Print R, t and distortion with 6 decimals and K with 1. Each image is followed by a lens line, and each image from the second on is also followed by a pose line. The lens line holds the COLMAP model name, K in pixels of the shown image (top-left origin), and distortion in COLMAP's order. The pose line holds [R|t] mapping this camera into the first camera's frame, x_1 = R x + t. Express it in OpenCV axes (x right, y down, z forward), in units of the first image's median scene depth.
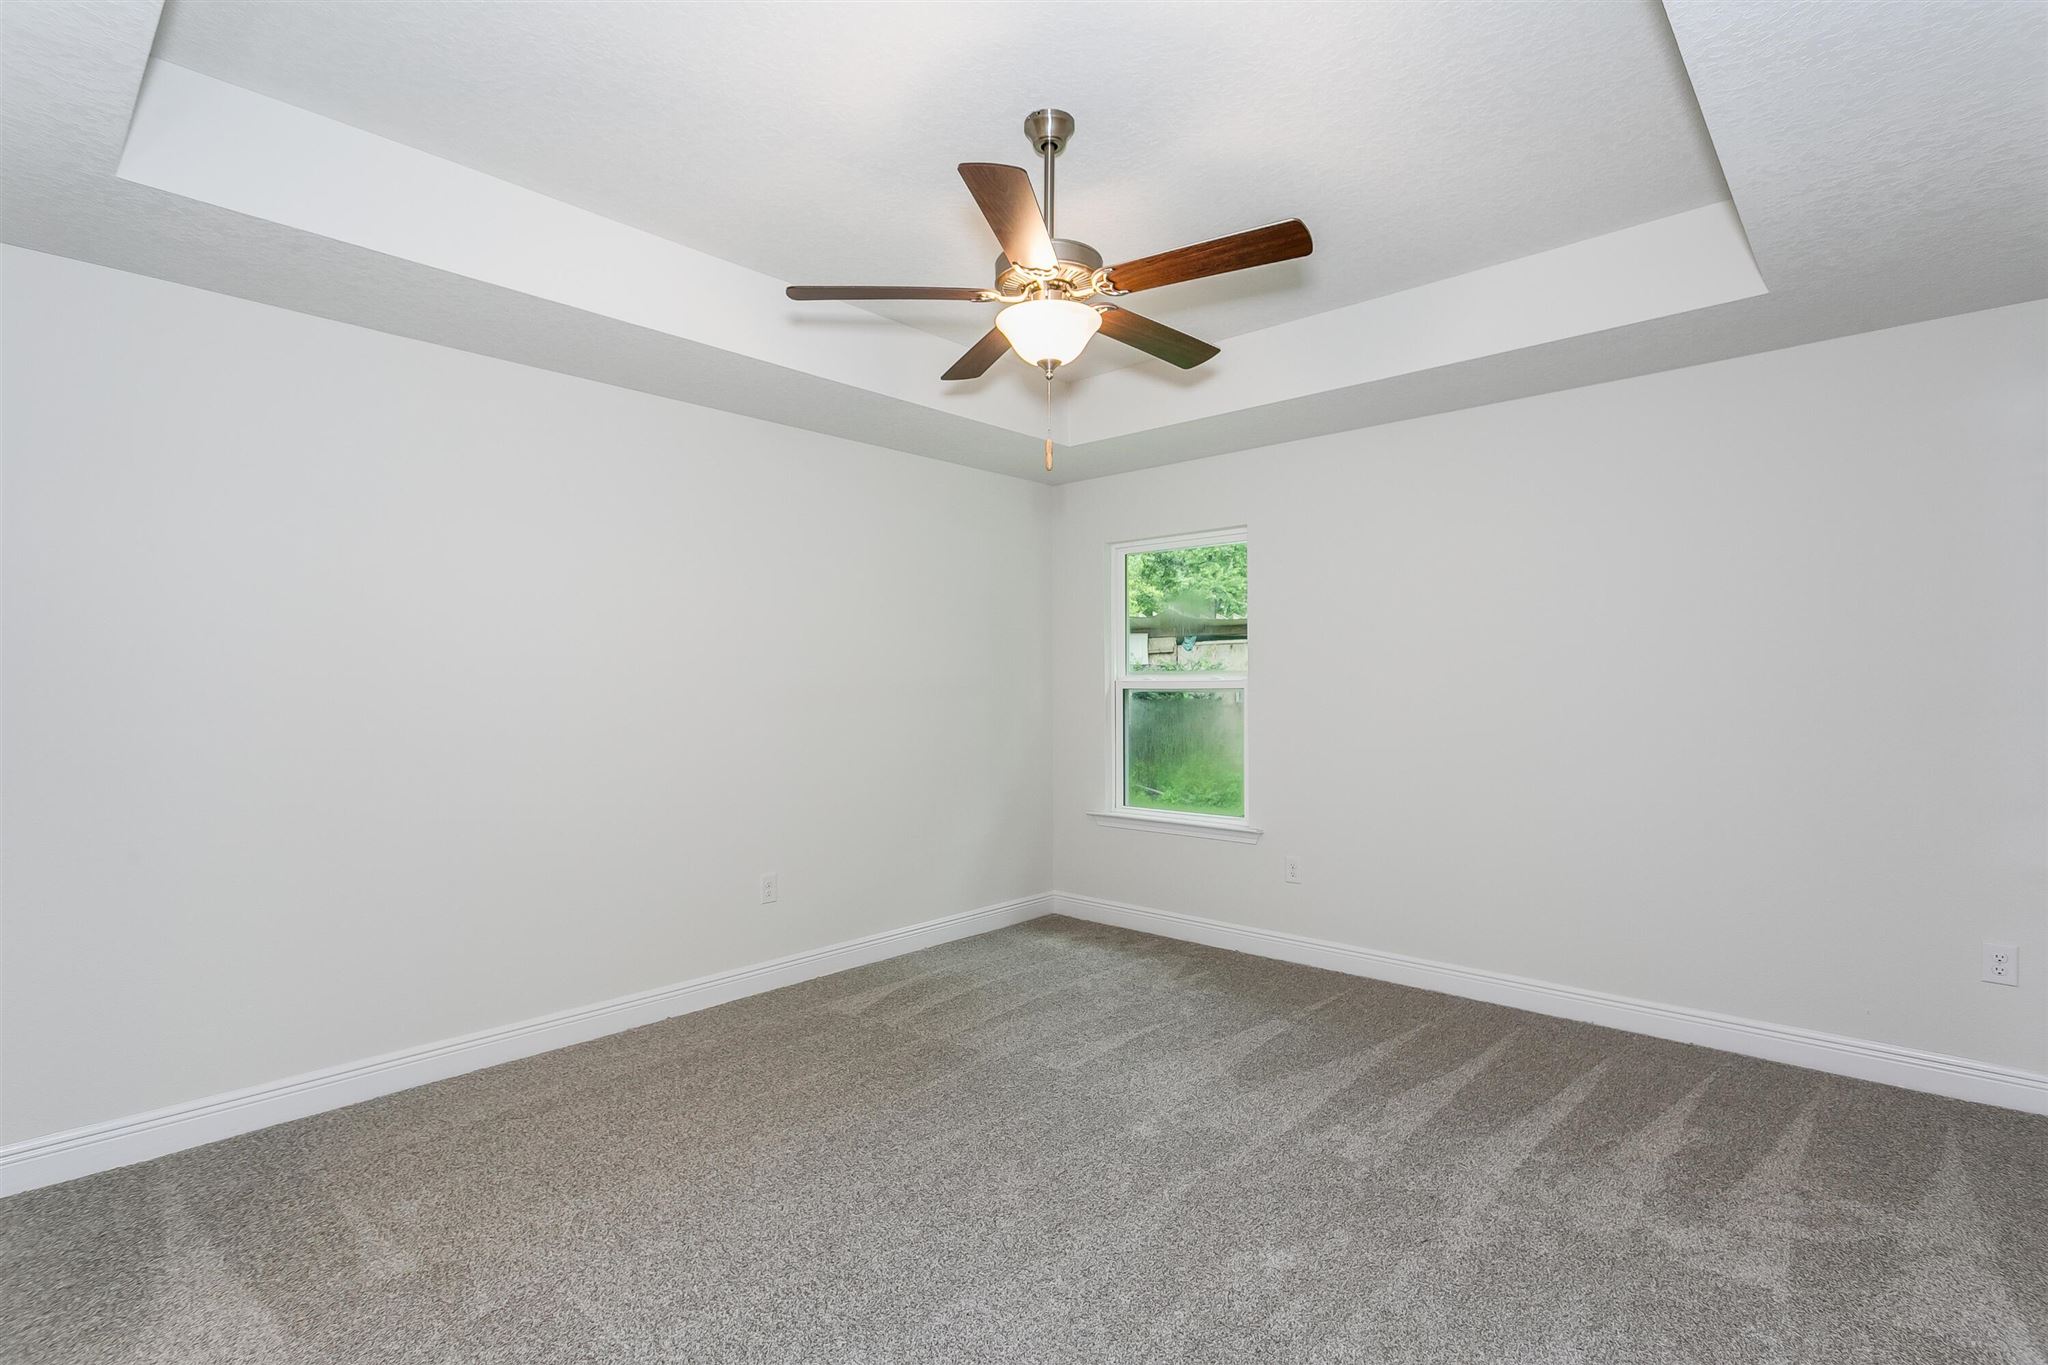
lens RADIAL K [[975.1, 0, 1044.9], [0, 975.1, 684.5], [0, 0, 1]] dist [-0.001315, 0.003133]
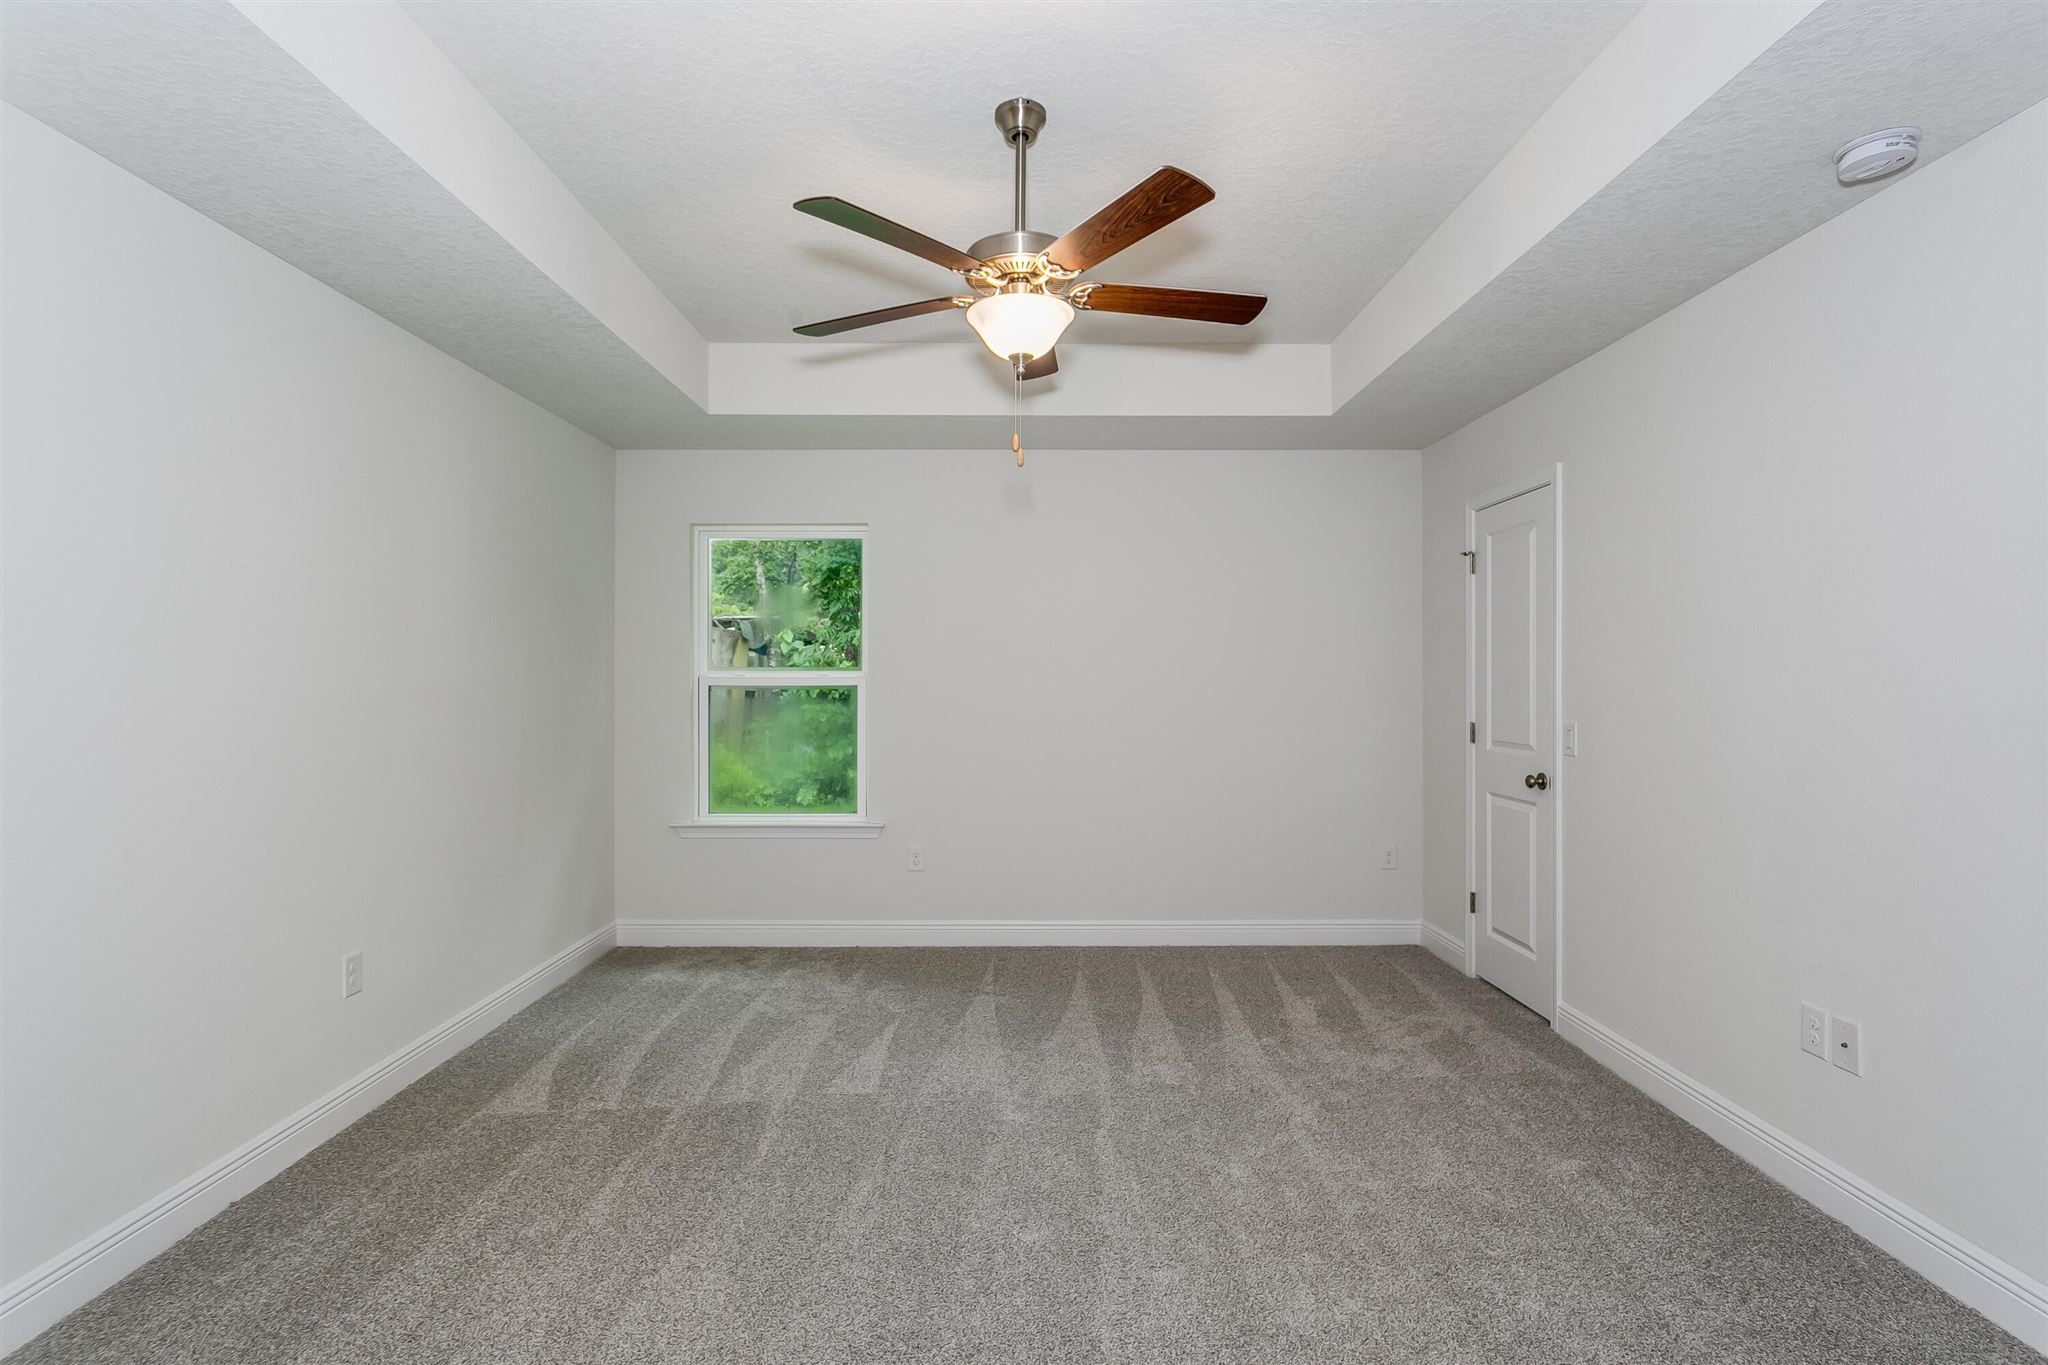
lens RADIAL K [[975.1, 0, 1009.7], [0, 975.1, 678.3], [0, 0, 1]] dist [-0.001315, 0.003133]
pose [[0.729523, 0.007942, 0.683910, -0.517138], [-0.006006, 0.999968, -0.005206, 0.001695], [-0.683930, -0.000310, 0.729548, 0.219571]]
